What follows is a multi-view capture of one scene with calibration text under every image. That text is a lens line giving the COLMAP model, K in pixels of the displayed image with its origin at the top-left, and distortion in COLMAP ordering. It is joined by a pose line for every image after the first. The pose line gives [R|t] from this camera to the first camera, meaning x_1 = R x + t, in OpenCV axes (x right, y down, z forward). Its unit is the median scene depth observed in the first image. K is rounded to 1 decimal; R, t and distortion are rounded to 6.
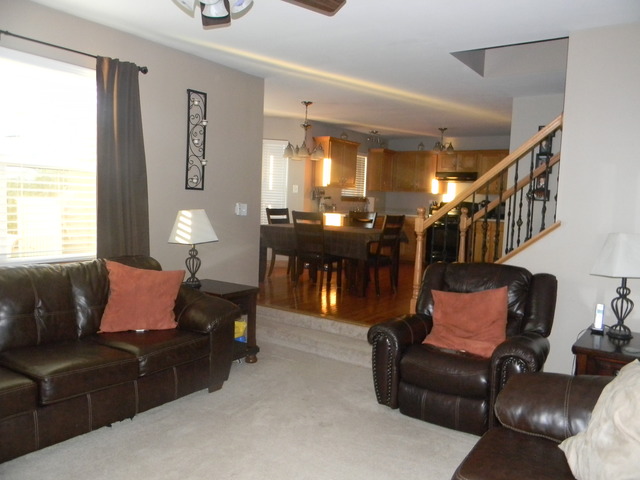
lens RADIAL K [[508.3, 0, 314.7], [0, 508.3, 240.4], [0, 0, 1]] dist [0.005958, -0.031934]
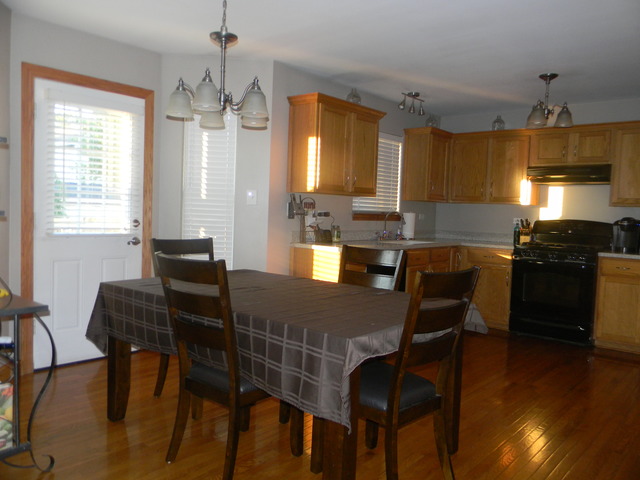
lens RADIAL K [[508.3, 0, 320.1], [0, 508.3, 241.0], [0, 0, 1]] dist [0.005958, -0.031934]
pose [[0.994655, 0.001522, -0.103246, 0.073064], [-0.004450, 0.999594, -0.028133, -0.037961], [0.103162, 0.028442, 0.994258, 0.438737]]
